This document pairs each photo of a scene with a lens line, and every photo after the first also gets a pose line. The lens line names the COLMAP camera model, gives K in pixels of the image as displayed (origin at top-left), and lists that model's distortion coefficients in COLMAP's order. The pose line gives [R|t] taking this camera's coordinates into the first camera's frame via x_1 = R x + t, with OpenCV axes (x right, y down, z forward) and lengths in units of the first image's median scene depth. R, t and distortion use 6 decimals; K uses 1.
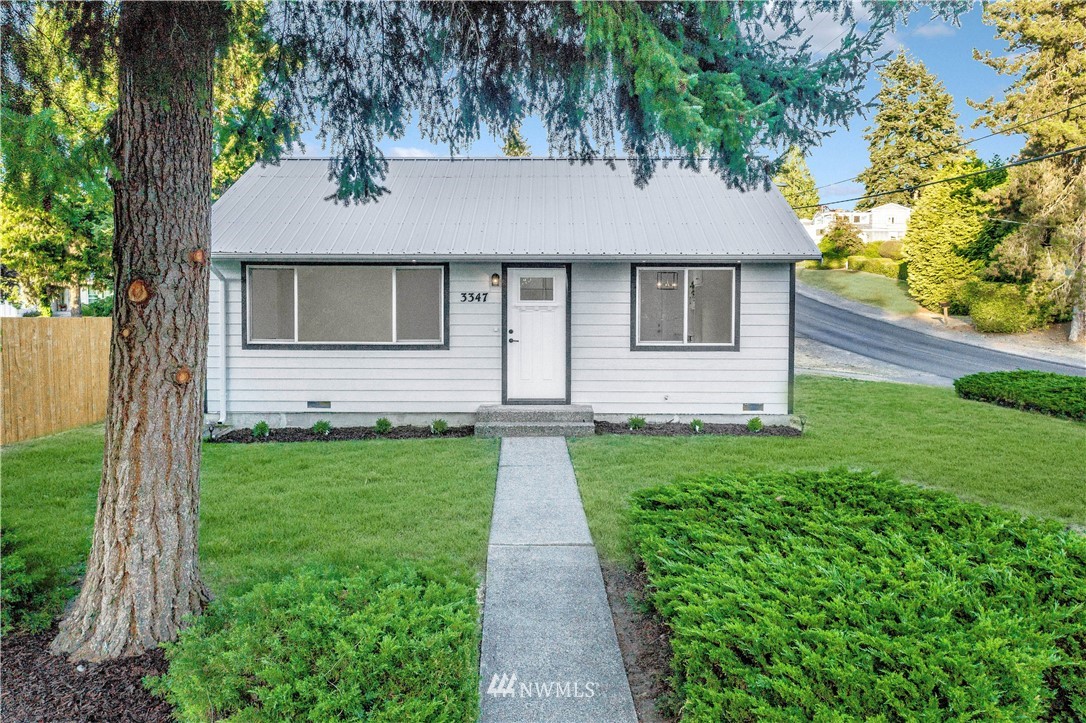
lens RADIAL K [[849.6, 0, 543.0], [0, 849.6, 361.5], [0, 0, 1]] dist [-0.001934, -0.000893]
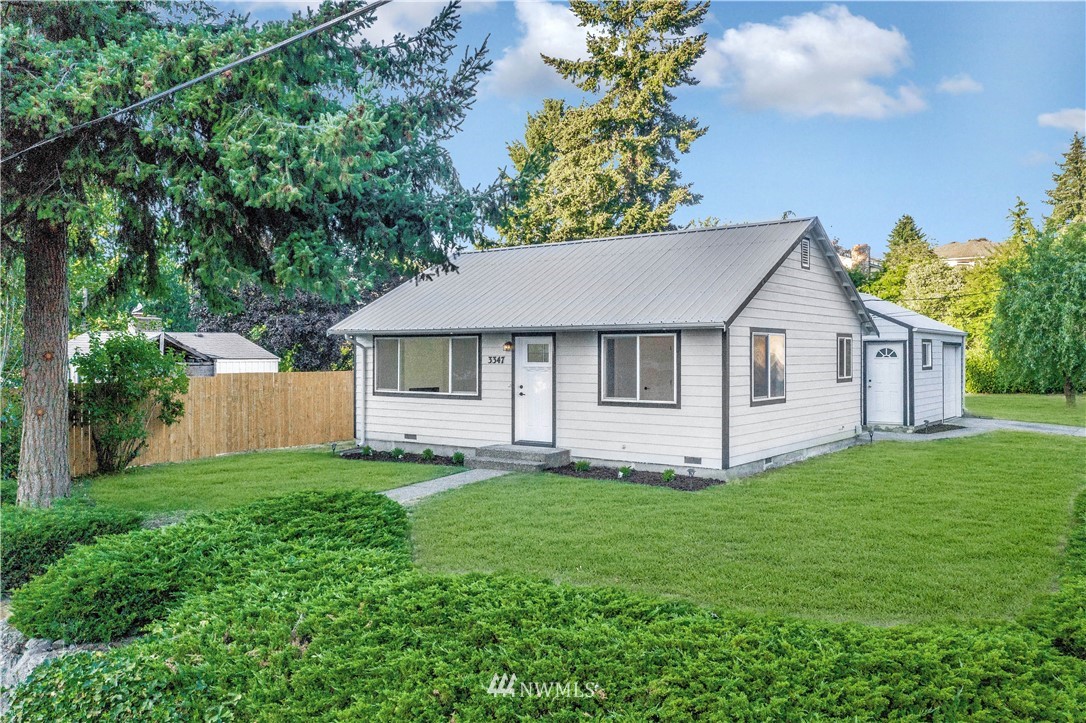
lens RADIAL K [[849.6, 0, 543.0], [0, 849.6, 361.5], [0, 0, 1]] dist [-0.001934, -0.000893]
pose [[0.809887, 0.002570, -0.586580, 0.734430], [-0.030897, 0.998789, -0.038283, -0.025694], [0.585772, 0.049128, 0.808986, -0.003106]]
